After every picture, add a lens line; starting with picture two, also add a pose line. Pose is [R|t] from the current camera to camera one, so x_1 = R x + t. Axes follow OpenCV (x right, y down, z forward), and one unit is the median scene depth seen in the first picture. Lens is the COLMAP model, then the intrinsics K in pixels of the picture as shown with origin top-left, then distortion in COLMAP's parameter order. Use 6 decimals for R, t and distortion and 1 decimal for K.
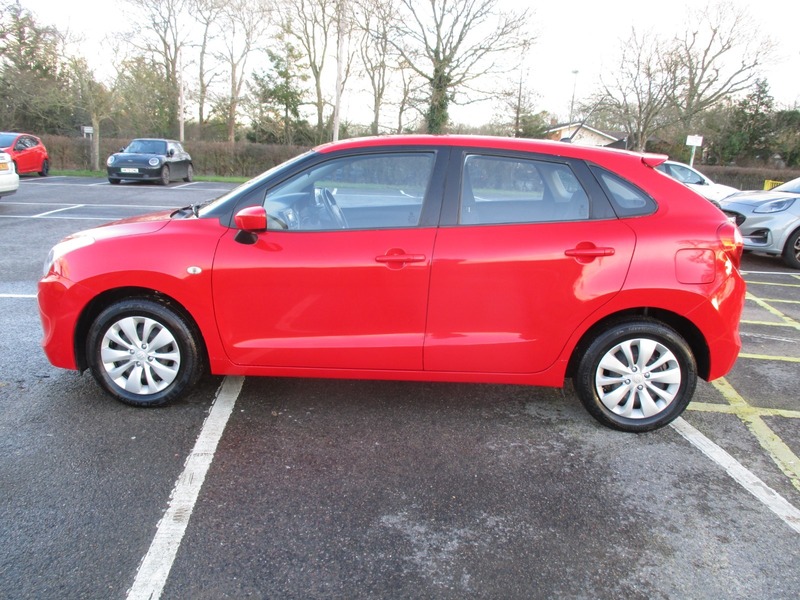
lens RADIAL K [[645.4, 0, 400.2], [0, 645.4, 365.3], [0, 0, 1]] dist [-0.013624, -0.015080]
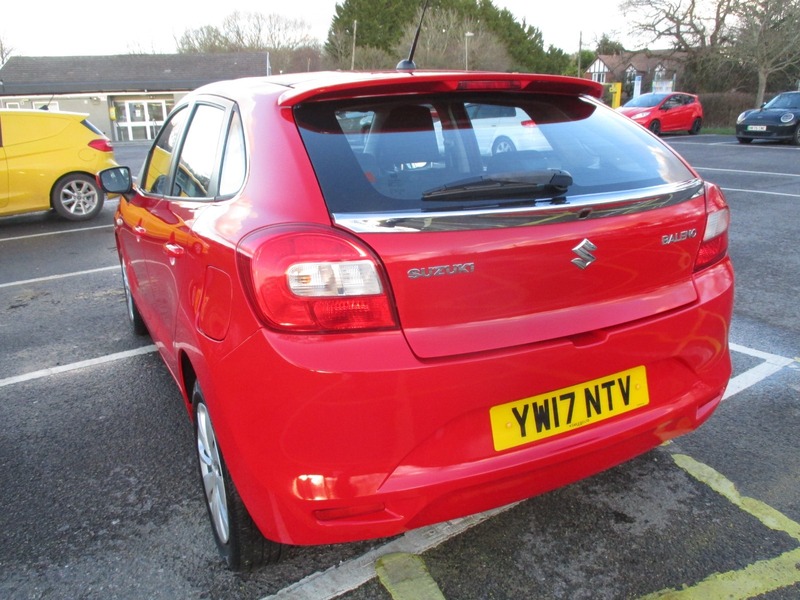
lens RADIAL K [[650.0, 0, 404.5], [0, 650.0, 350.5], [0, 0, 1]] dist [-0.019266, -0.017119]
pose [[0.501677, 0.257847, -0.825733, 0.153428], [-0.227674, 0.960247, 0.161527, -0.037329], [0.834557, 0.106963, 0.540439, 0.133880]]
